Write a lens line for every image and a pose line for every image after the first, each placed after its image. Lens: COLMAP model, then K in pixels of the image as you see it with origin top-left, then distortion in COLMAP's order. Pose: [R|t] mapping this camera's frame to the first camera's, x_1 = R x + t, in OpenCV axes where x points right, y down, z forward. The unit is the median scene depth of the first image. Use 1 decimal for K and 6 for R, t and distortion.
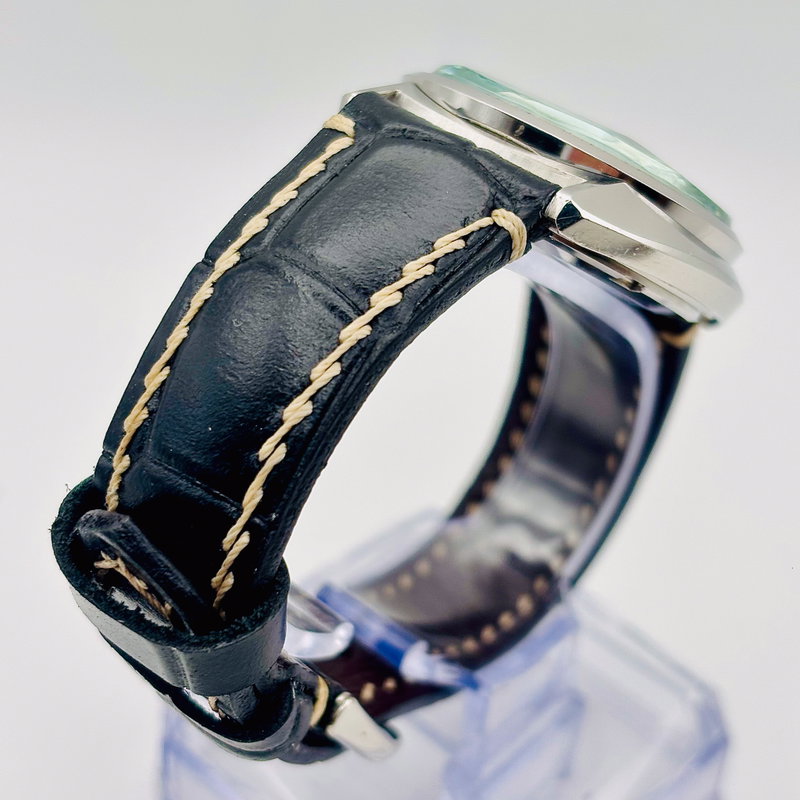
lens RADIAL K [[1679.6, 0, 399.1], [0, 1679.6, 402.3], [0, 0, 1]] dist [0.281969, 0.000000]
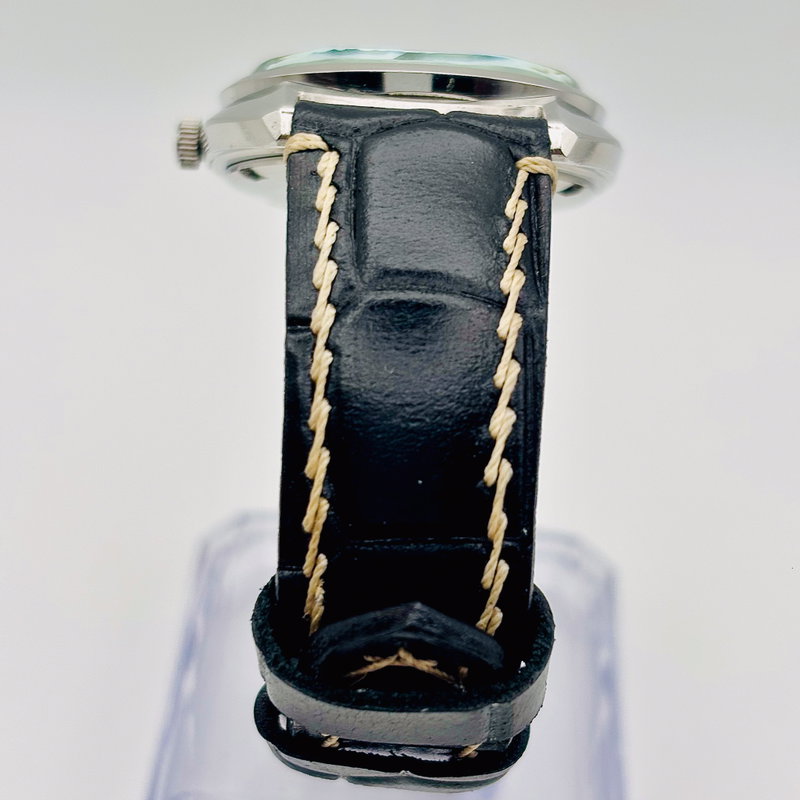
lens RADIAL K [[1679.6, 0, 400.0], [0, 1679.6, 397.1], [0, 0, 1]] dist [0.281969, 0.000000]
pose [[0.771704, -0.421660, 0.476105, -0.546841], [0.395730, 0.904401, 0.159551, -0.181154], [-0.497866, 0.065283, 0.864794, 0.189484]]
